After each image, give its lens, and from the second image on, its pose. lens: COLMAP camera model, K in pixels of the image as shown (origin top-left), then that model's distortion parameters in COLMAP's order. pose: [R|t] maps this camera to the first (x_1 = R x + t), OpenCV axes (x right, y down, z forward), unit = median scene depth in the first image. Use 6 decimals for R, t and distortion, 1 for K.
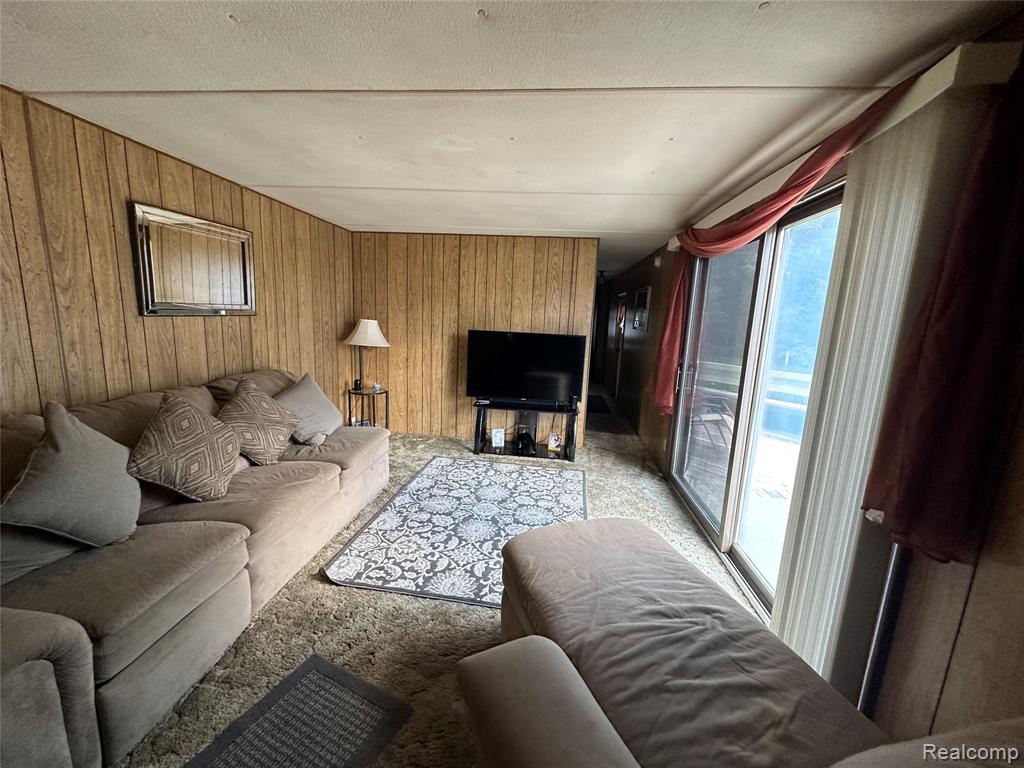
lens RADIAL K [[405.9, 0, 512.0], [0, 405.9, 384.0], [0, 0, 1]] dist [-0.002039, 0.000412]
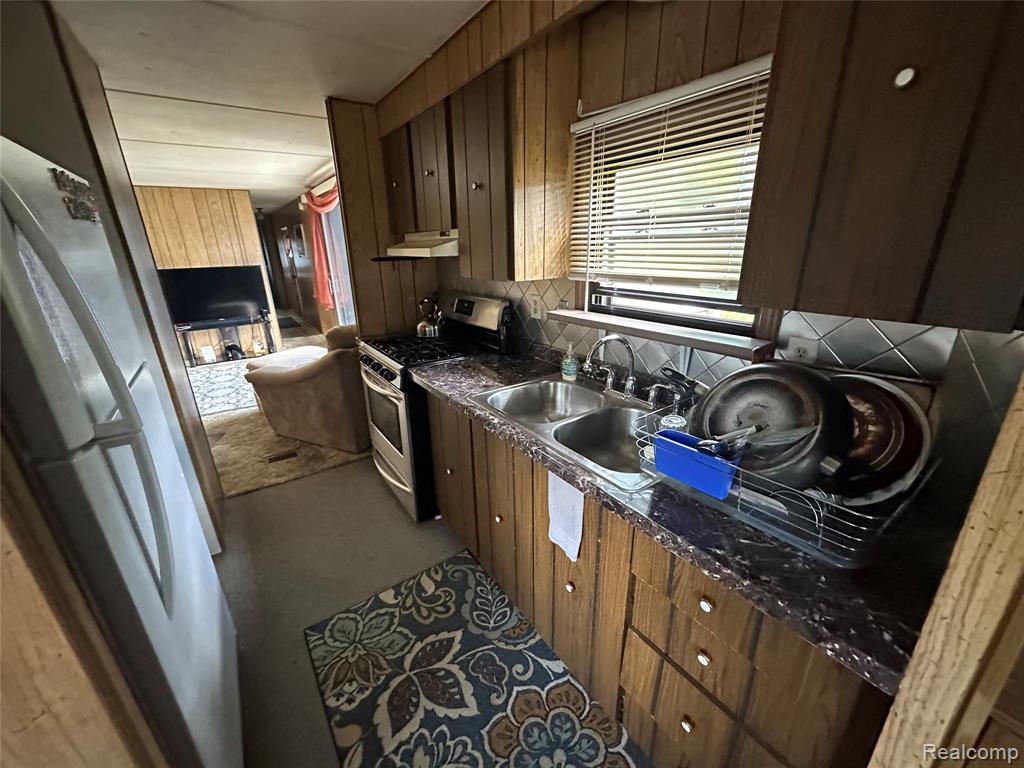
lens RADIAL K [[405.9, 0, 512.0], [0, 405.9, 384.0], [0, 0, 1]] dist [-0.002039, 0.000412]
pose [[0.749193, -0.274595, 0.602750, -0.117720], [0.169058, 0.959150, 0.226829, 0.100073], [-0.640413, -0.068039, 0.765011, -0.629382]]
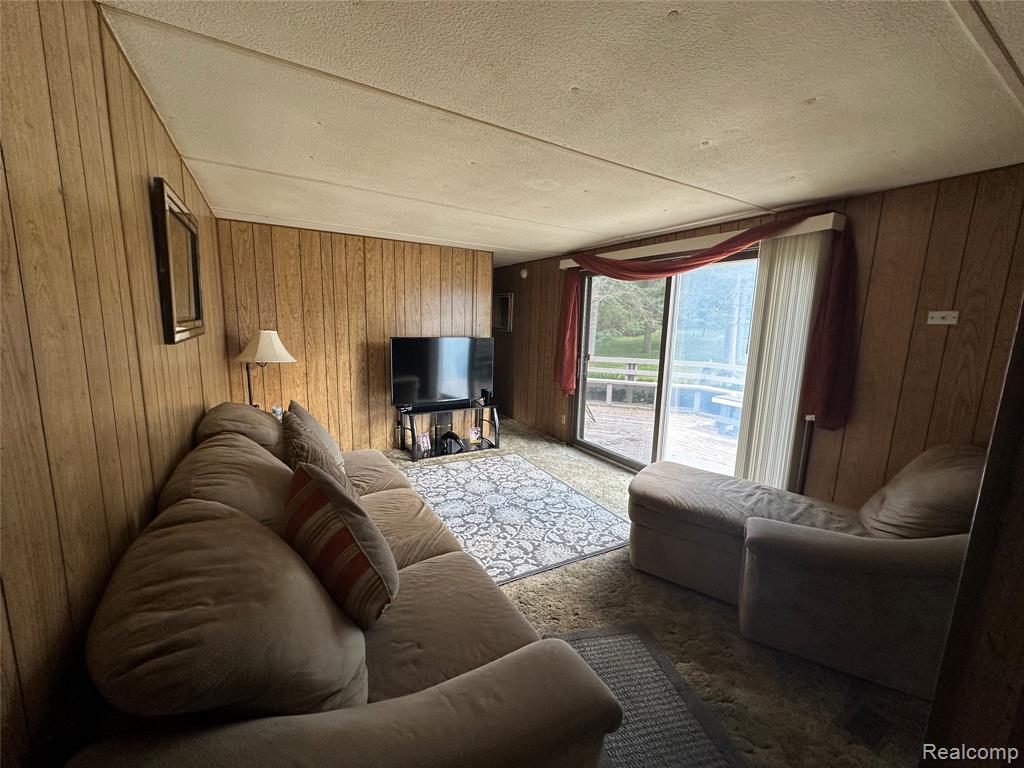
lens RADIAL K [[405.9, 0, 512.0], [0, 405.9, 384.0], [0, 0, 1]] dist [-0.002039, 0.000412]
pose [[0.801893, -0.115354, 0.586226, -0.451382], [0.109116, 0.992958, 0.046130, -0.035257], [-0.587419, 0.026975, 0.808834, 0.049029]]
